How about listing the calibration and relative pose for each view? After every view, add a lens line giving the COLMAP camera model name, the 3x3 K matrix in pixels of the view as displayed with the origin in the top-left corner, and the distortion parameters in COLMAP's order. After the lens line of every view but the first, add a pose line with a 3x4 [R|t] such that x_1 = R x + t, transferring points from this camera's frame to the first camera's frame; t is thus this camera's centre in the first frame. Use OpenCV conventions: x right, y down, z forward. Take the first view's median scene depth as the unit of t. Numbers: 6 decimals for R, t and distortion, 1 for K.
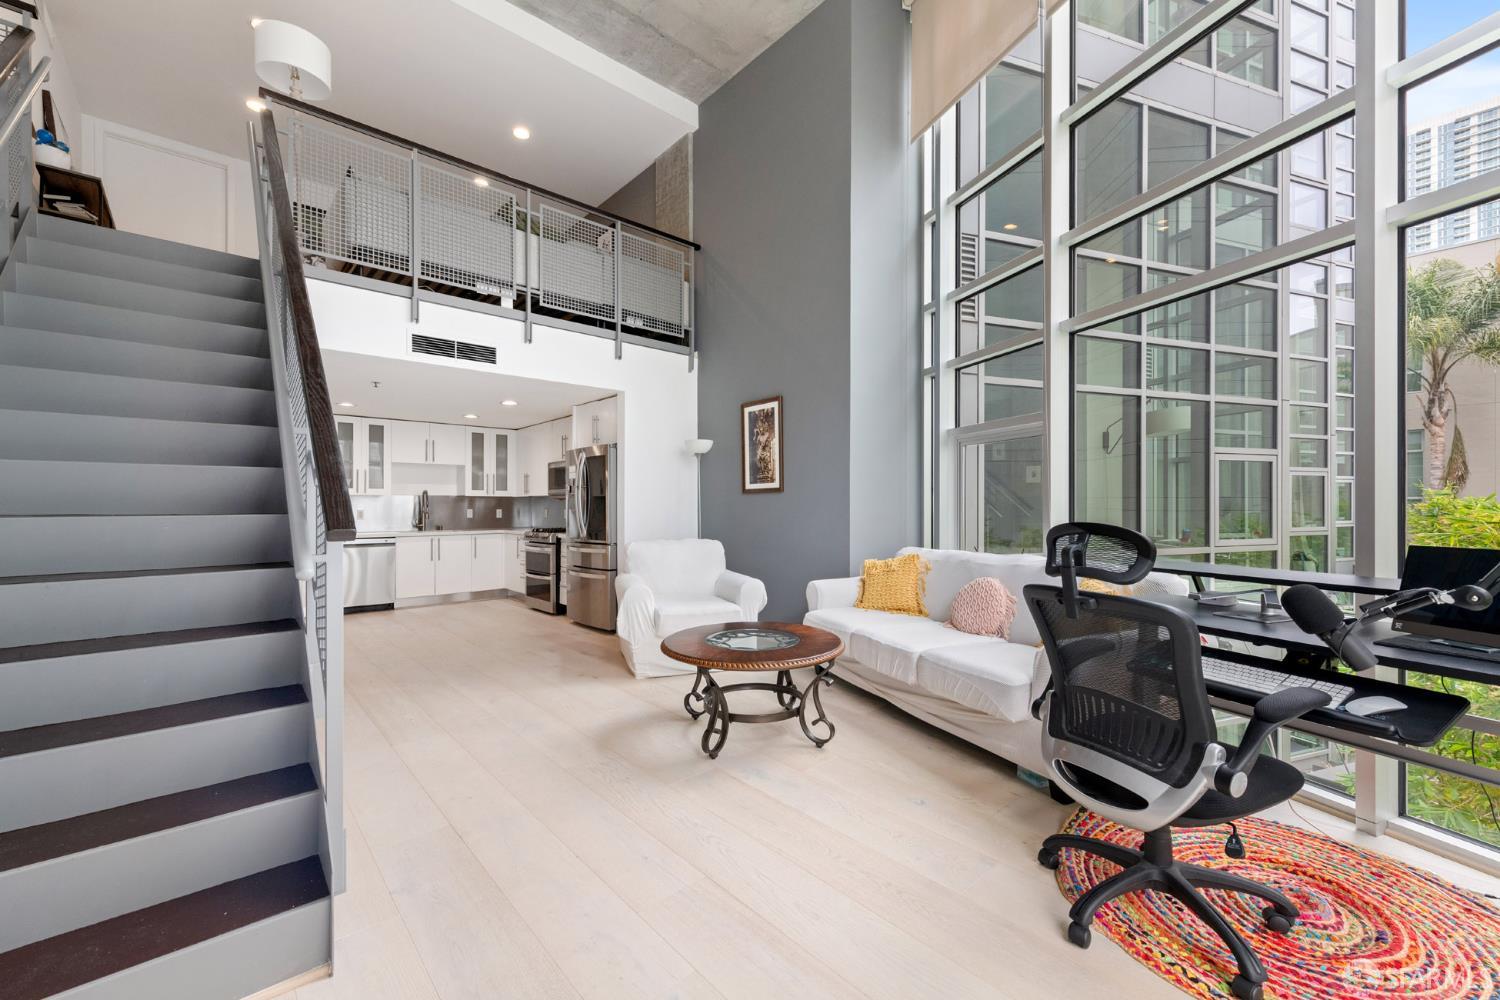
lens RADIAL K [[592.3, 0, 750.0], [0, 592.3, 500.0], [0, 0, 1]] dist [0.000604, -0.000427]
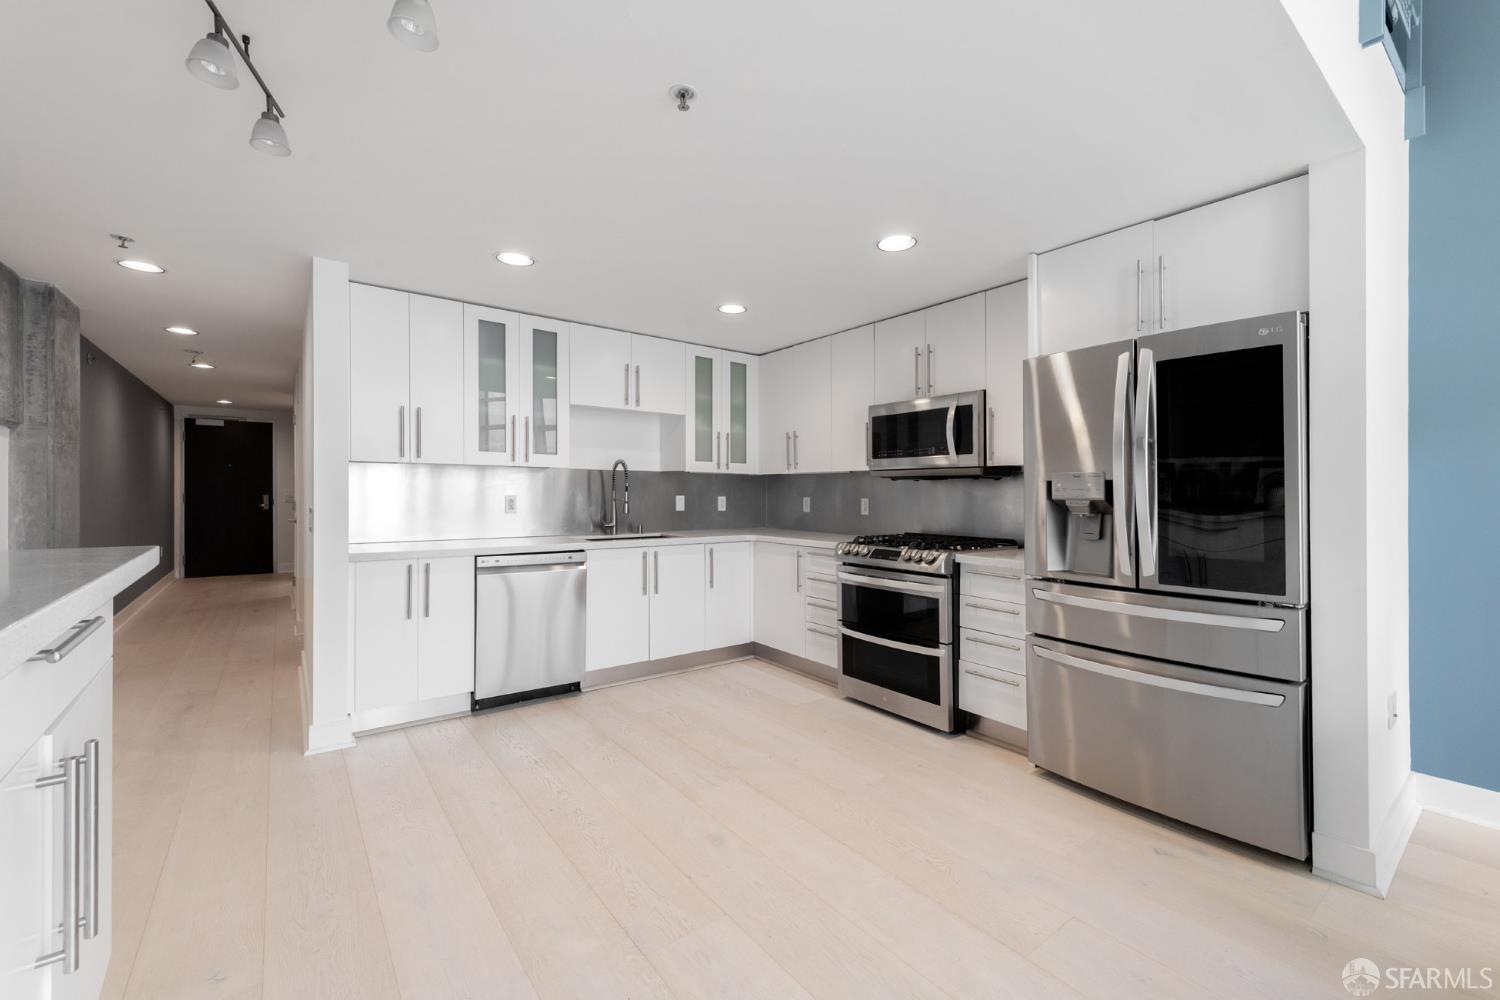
lens RADIAL K [[614.7, 0, 749.3], [0, 614.7, 494.3], [0, 0, 1]] dist [0.001739, 0.000083]
pose [[0.996329, 0.011504, -0.084828, -0.393798], [-0.010687, 0.999892, 0.010083, 0.008137], [0.084934, -0.009139, 0.996345, 0.466362]]
